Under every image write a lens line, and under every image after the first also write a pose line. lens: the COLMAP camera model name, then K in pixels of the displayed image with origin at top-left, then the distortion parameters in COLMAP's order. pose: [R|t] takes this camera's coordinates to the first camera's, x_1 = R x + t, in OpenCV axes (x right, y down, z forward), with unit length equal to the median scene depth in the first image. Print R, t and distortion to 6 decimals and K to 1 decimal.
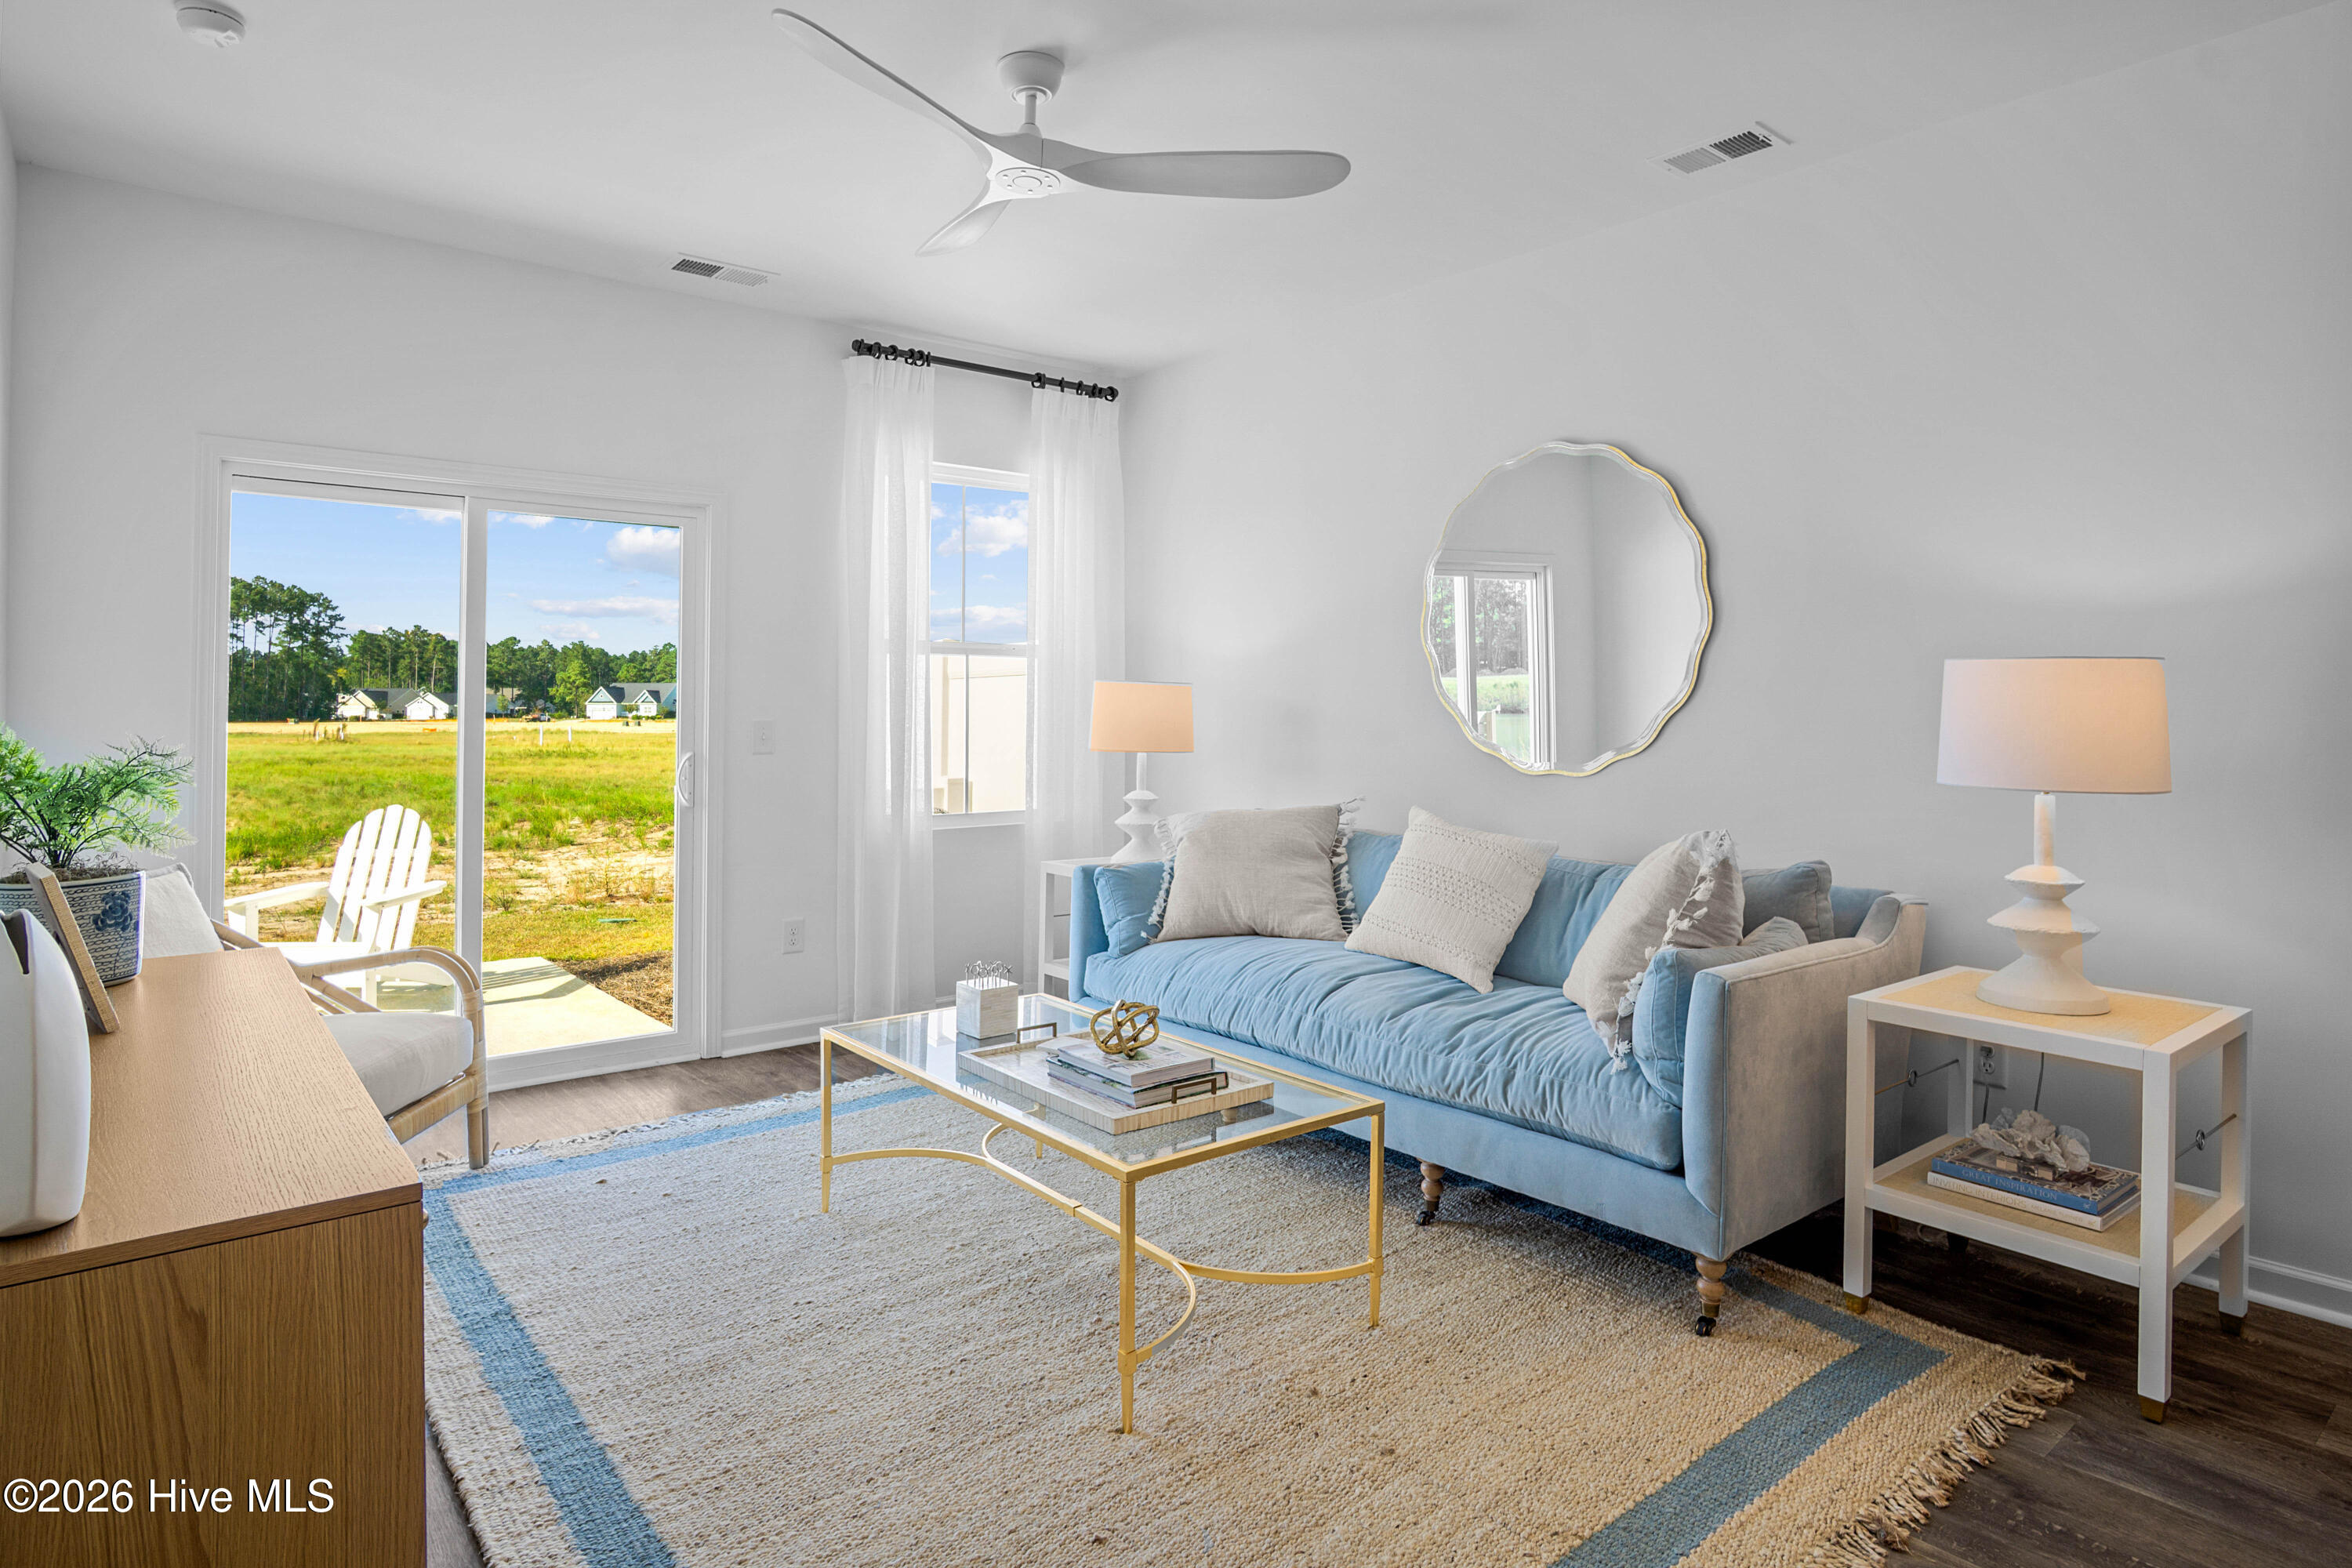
lens RADIAL K [[1292.2, 0, 1163.7], [0, 1292.2, 702.4], [0, 0, 1]] dist [-0.024057, -0.000449]
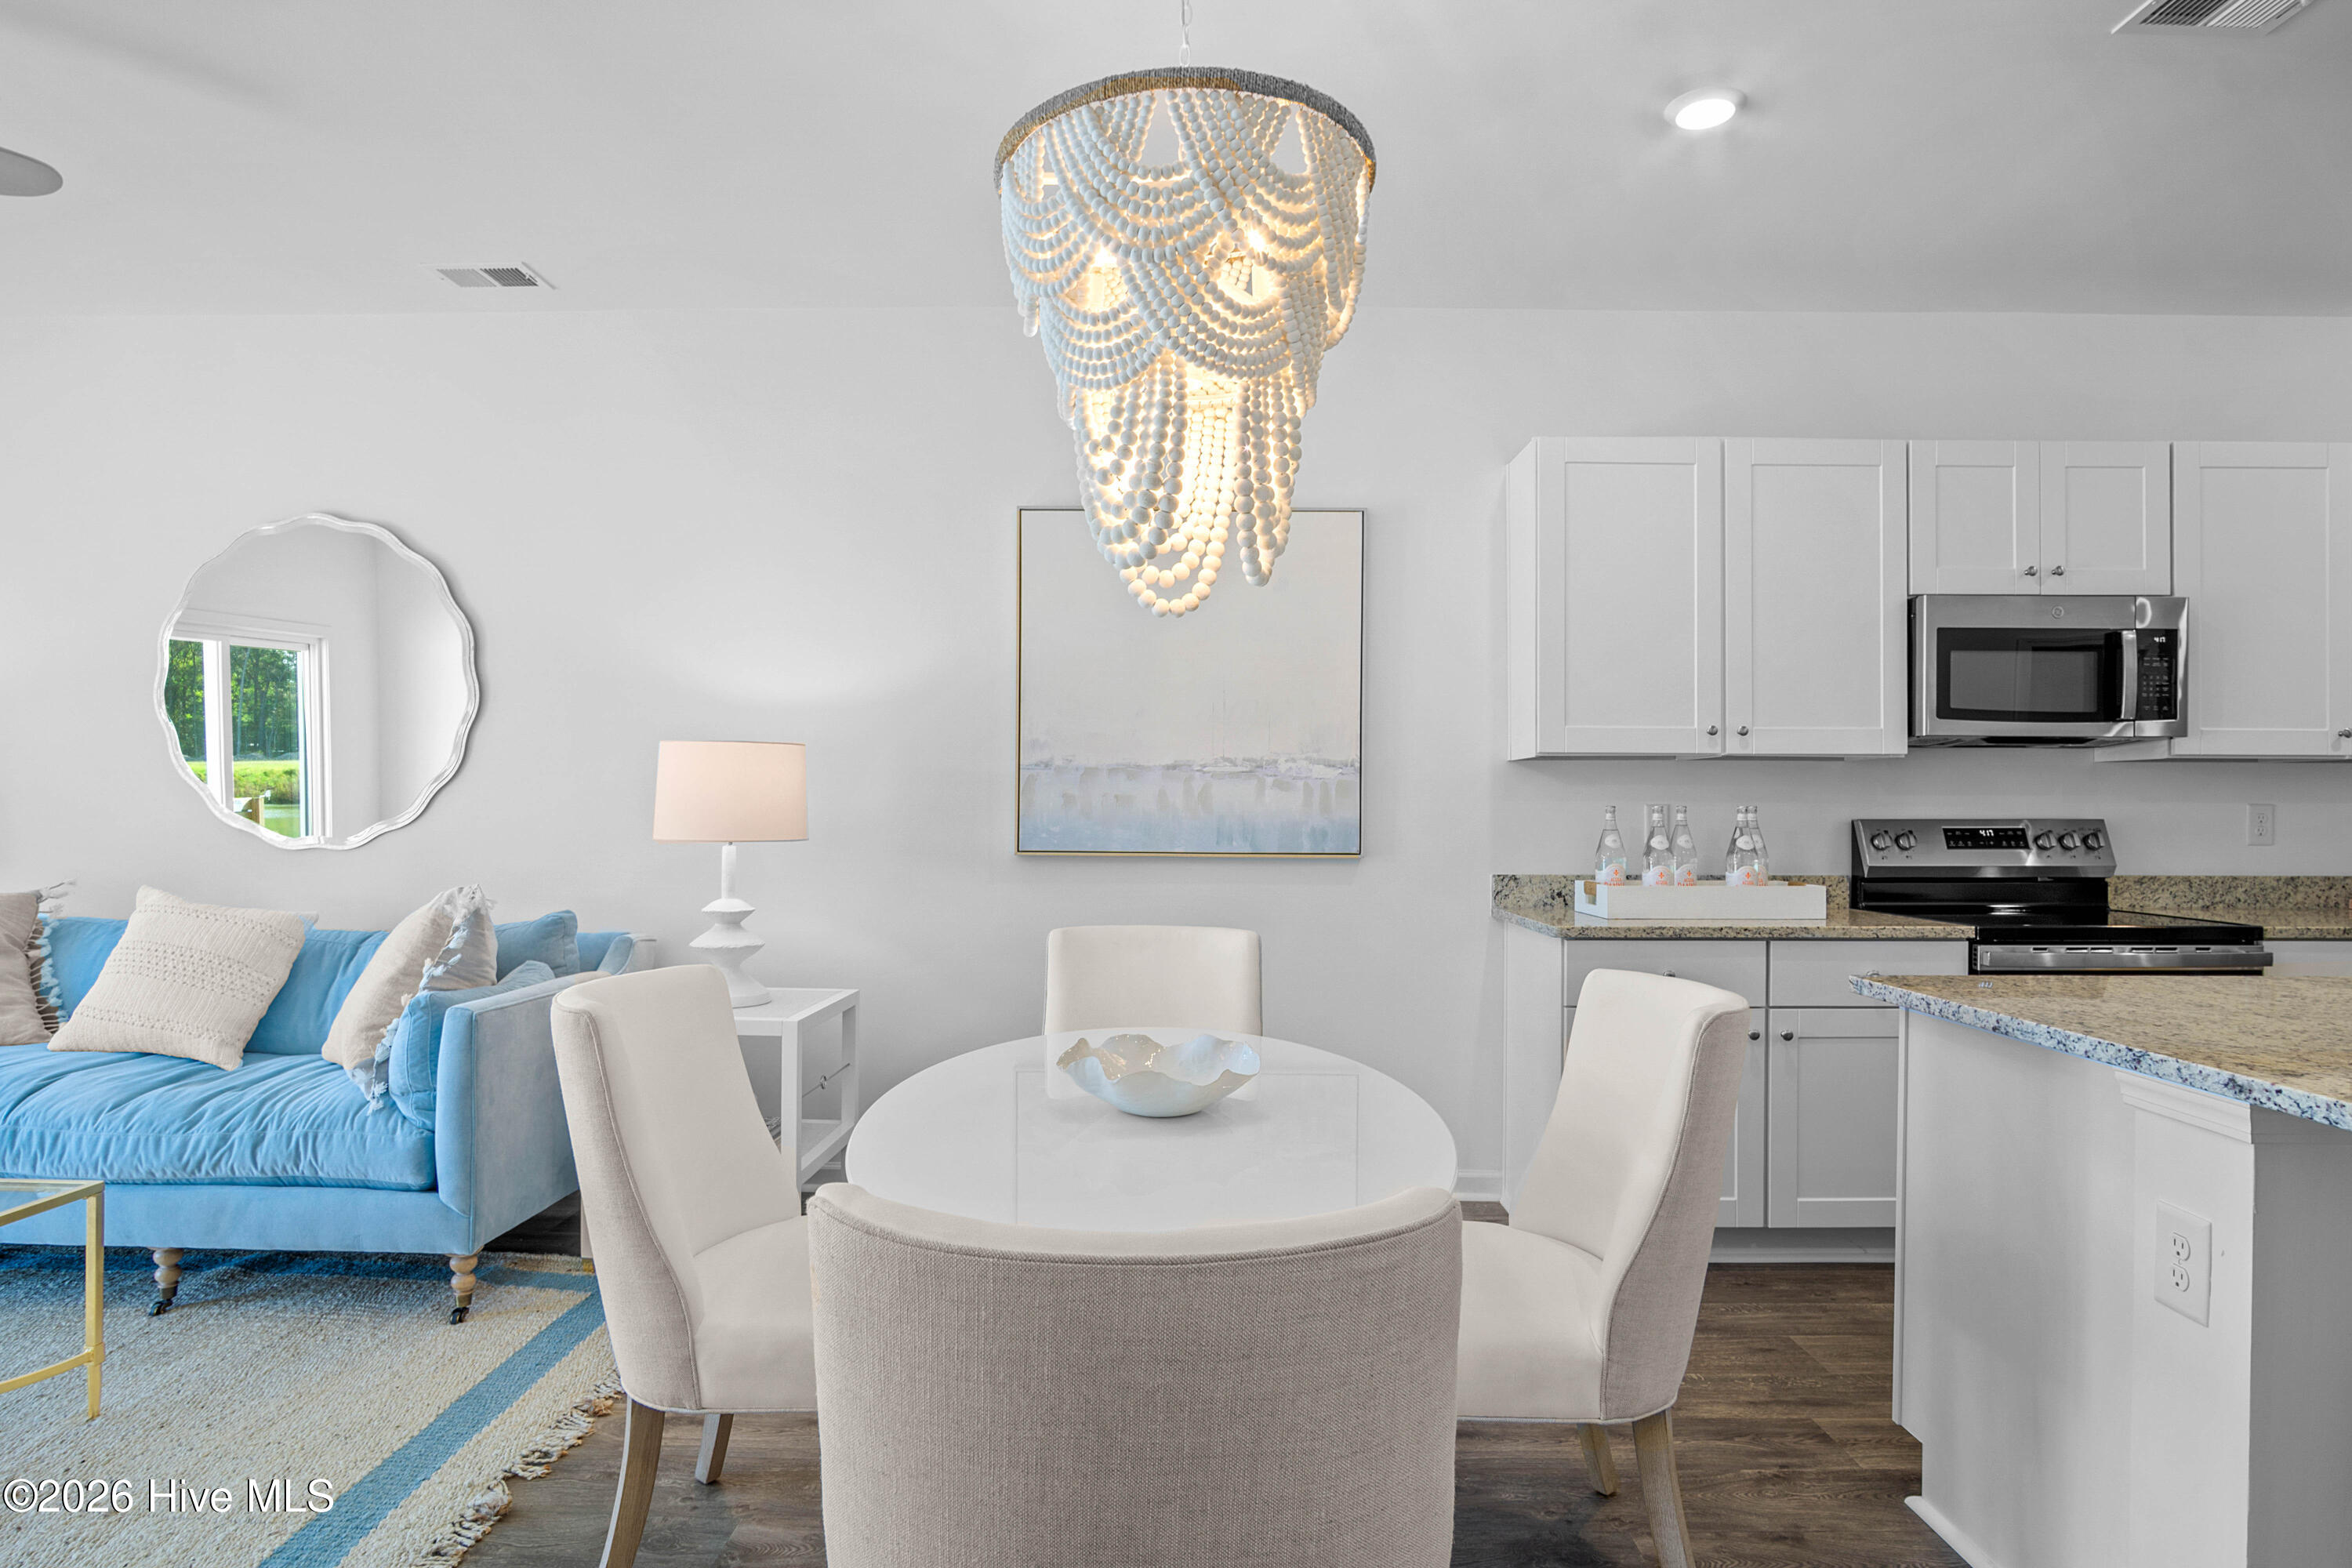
lens RADIAL K [[1277.1, 0, 1162.3], [0, 1277.1, 808.6], [0, 0, 1]] dist [-0.025839, 0.002371]
pose [[0.645843, -0.002384, 0.763466, -0.021564], [-0.006828, 0.999937, 0.008898, 0.012700], [-0.763439, -0.010960, 0.645786, -0.138702]]
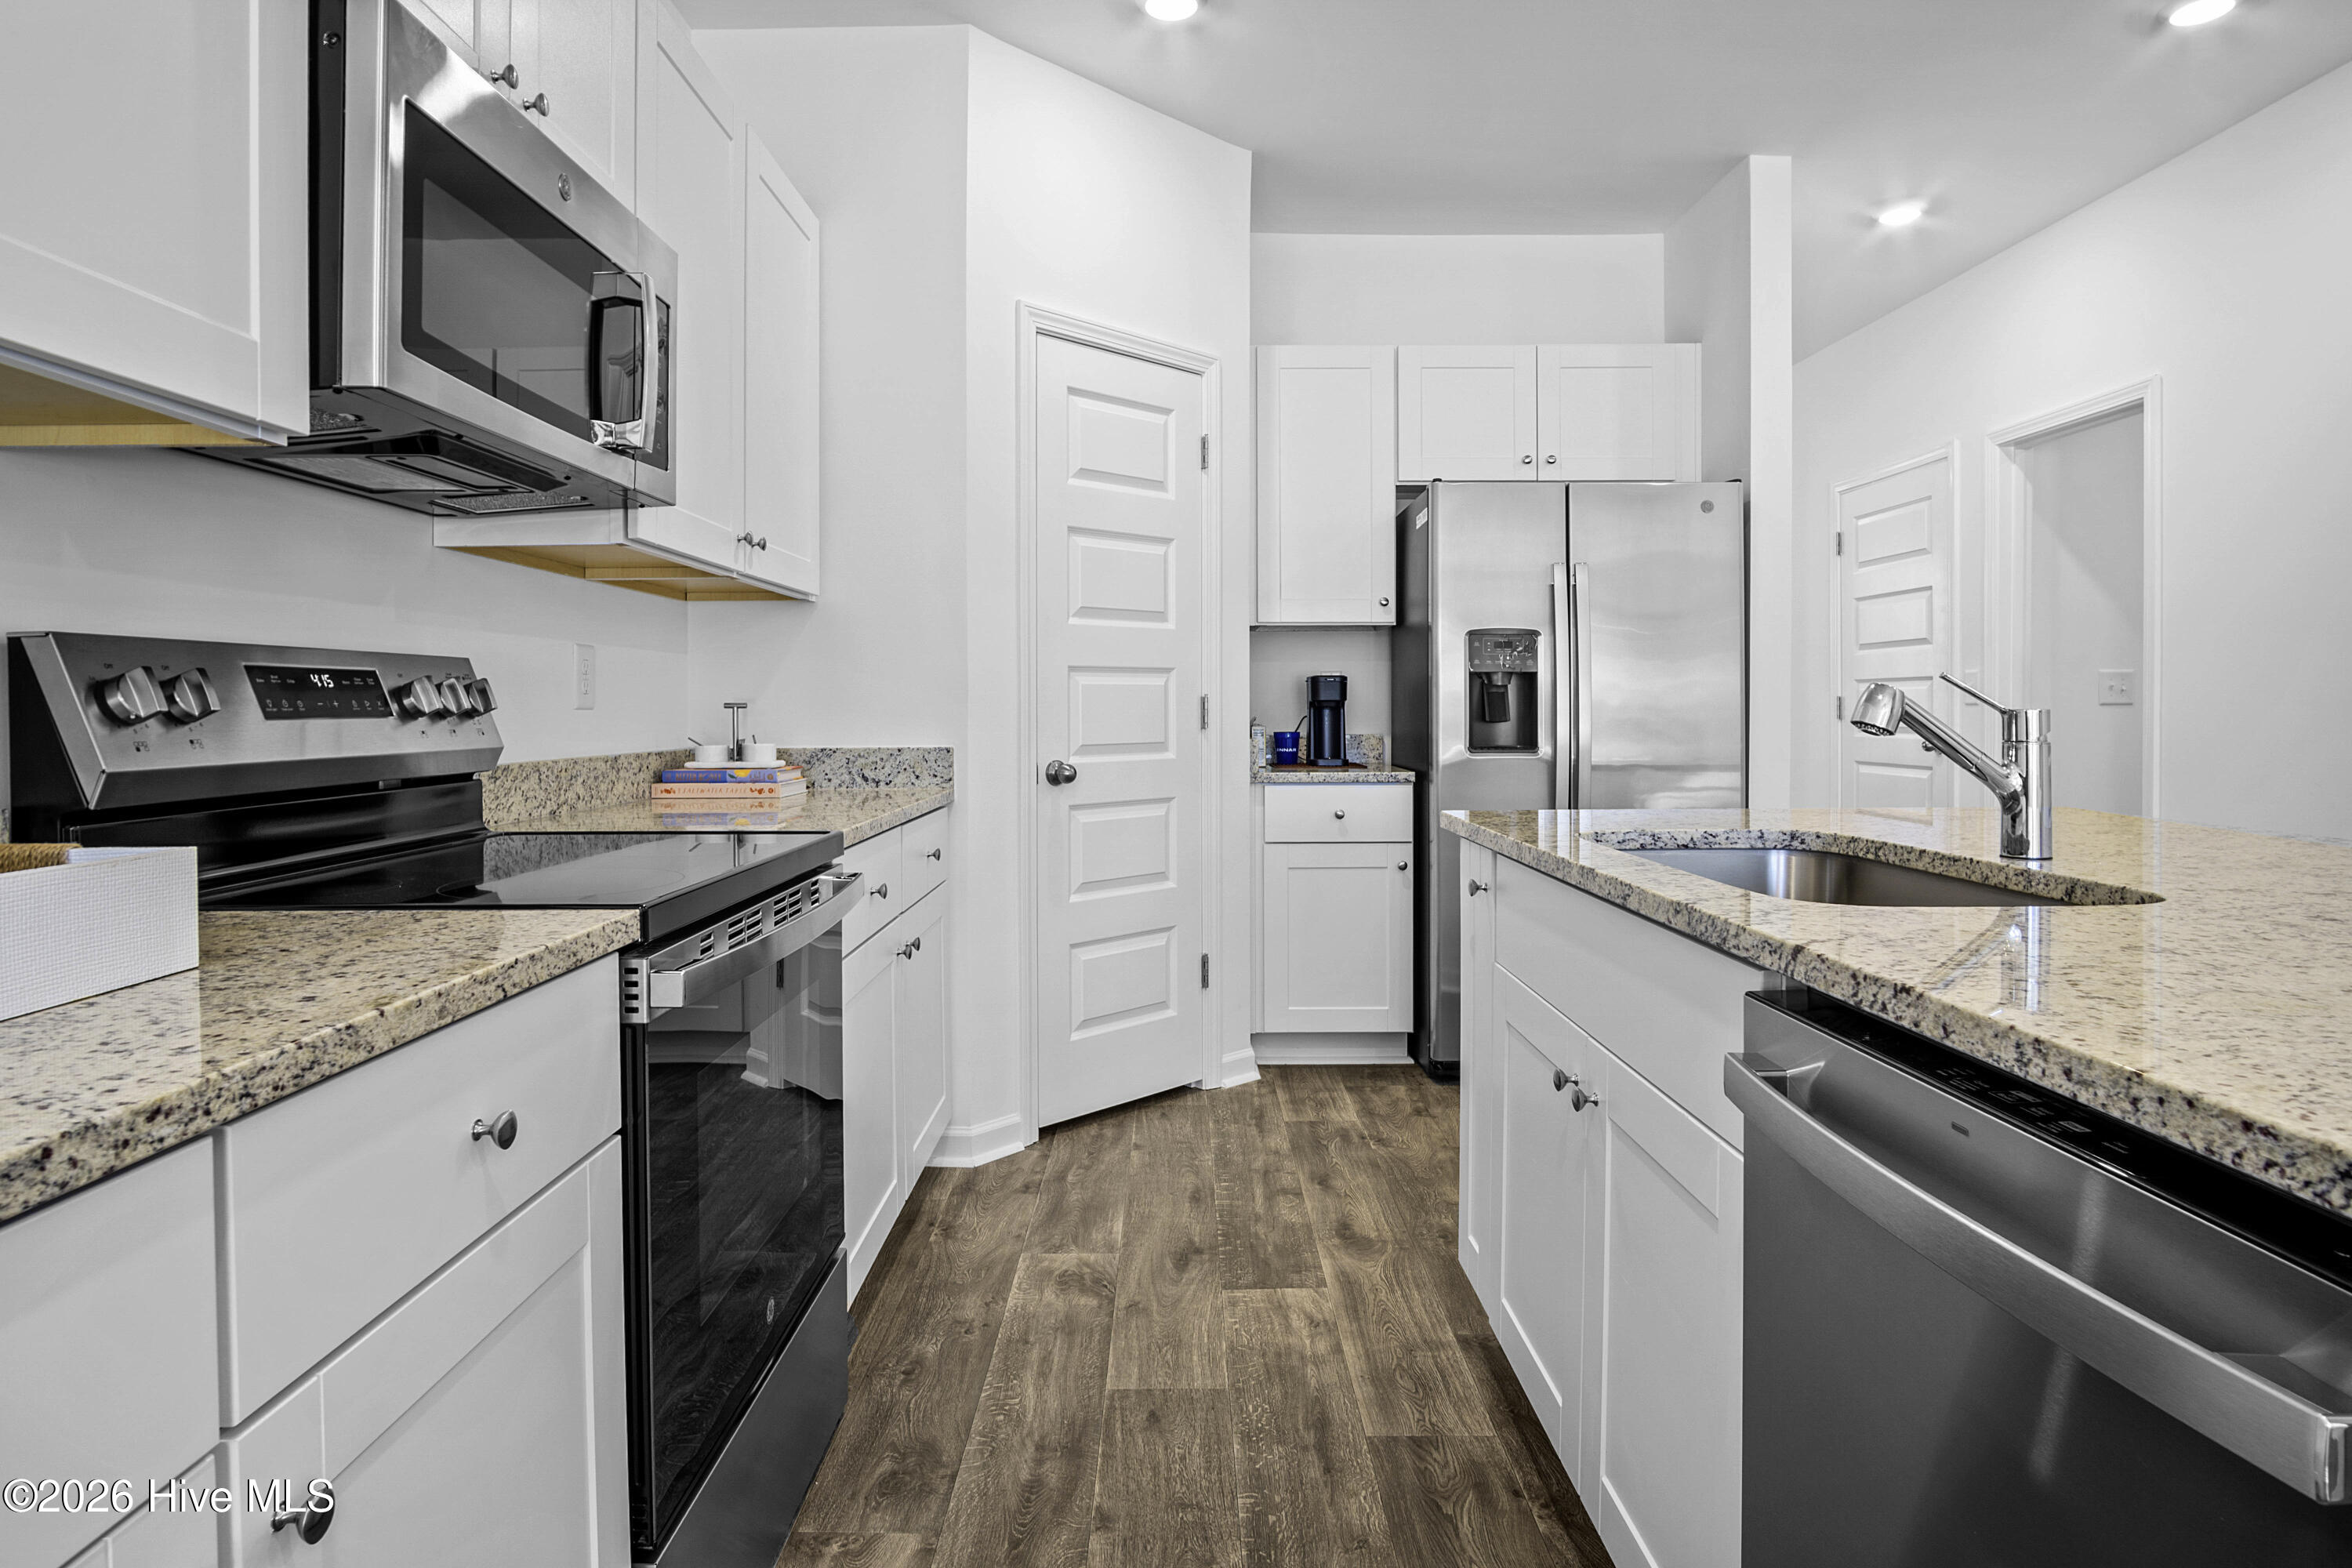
lens RADIAL K [[1292.2, 0, 1163.7], [0, 1292.2, 702.4], [0, 0, 1]] dist [-0.024057, -0.000449]
pose [[-0.769840, 0.002819, 0.638231, 0.690838], [-0.002770, 0.999966, -0.007757, 0.047168], [-0.638231, -0.007740, -0.769806, 0.162727]]
